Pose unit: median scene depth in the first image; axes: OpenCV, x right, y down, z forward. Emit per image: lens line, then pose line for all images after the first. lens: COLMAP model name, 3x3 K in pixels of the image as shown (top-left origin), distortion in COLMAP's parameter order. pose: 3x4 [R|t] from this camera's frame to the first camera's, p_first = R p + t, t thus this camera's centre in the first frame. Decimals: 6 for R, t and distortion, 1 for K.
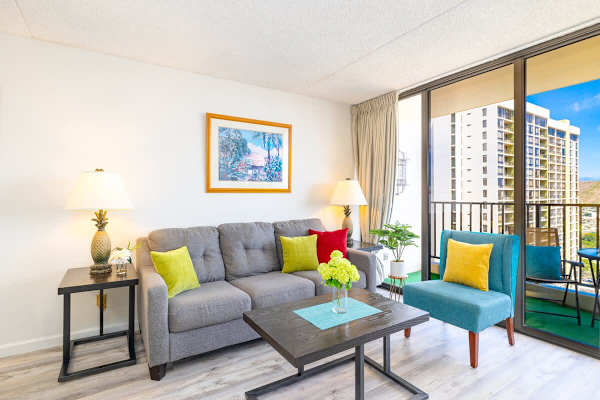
lens RADIAL K [[307.9, 0, 300.0], [0, 307.9, 200.0], [0, 0, 1]] dist [0.000562, 0.000367]
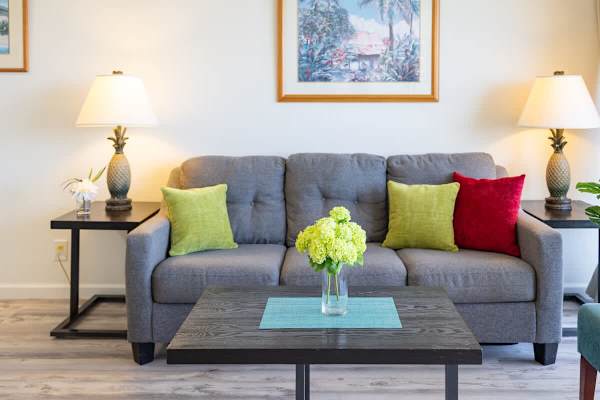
lens RADIAL K [[596.1, 0, 315.0], [0, 596.1, 115.0], [0, 0, 1]] dist [0.012192, 0.014026]
pose [[0.844096, 0.014521, -0.535995, 0.425063], [-0.010839, 0.999891, 0.010019, -0.010966], [0.536083, -0.002647, 0.844161, 0.025892]]
